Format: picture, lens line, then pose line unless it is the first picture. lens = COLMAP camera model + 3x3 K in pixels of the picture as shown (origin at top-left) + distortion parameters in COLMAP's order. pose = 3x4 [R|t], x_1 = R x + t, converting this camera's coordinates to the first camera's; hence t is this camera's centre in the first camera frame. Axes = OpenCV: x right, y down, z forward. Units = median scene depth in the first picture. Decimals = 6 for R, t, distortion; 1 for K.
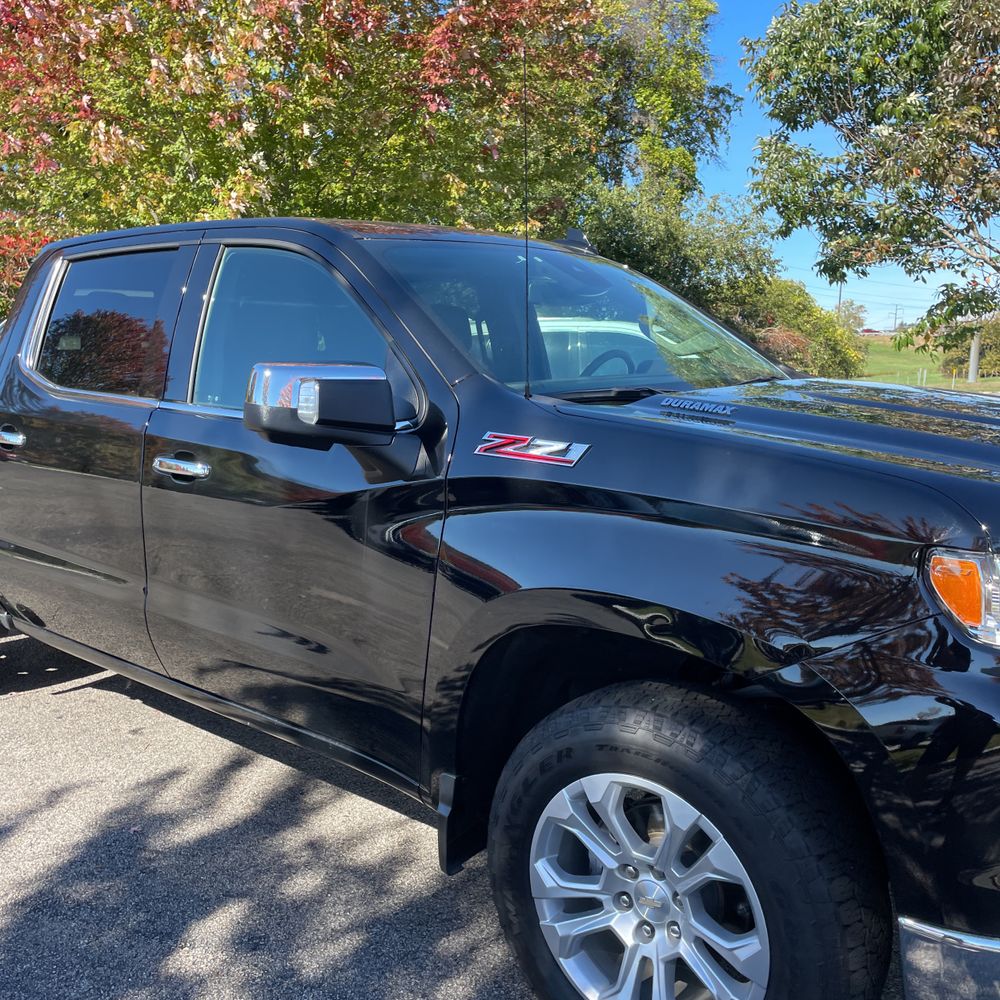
lens RADIAL K [[1059.6, 0, 491.7], [0, 1059.6, 514.2], [0, 0, 1]] dist [0.105098, -0.159797]
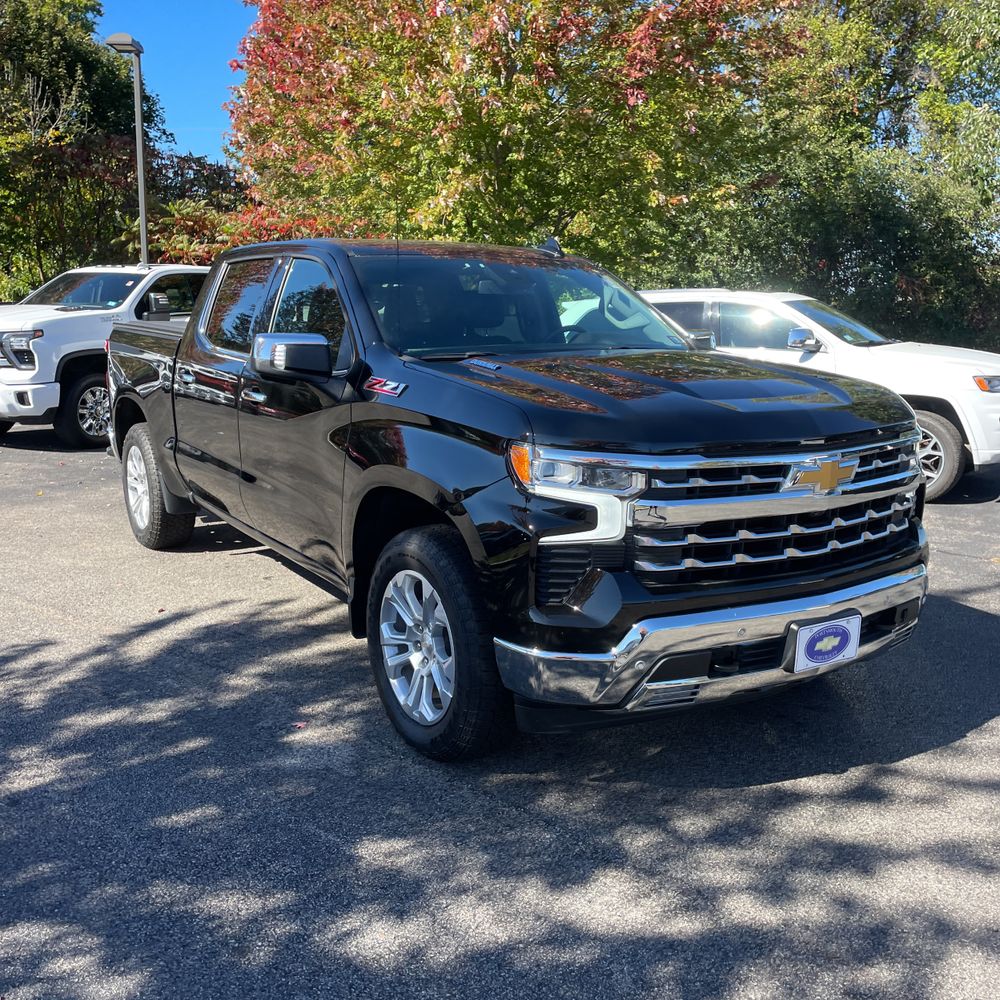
lens RADIAL K [[1059.6, 0, 491.7], [0, 1059.6, 514.2], [0, 0, 1]] dist [0.105098, -0.159797]
pose [[0.959459, 0.061516, -0.275052, 0.644232], [-0.051601, 0.997735, 0.043146, 0.058176], [0.277084, -0.027204, 0.960461, -0.581718]]
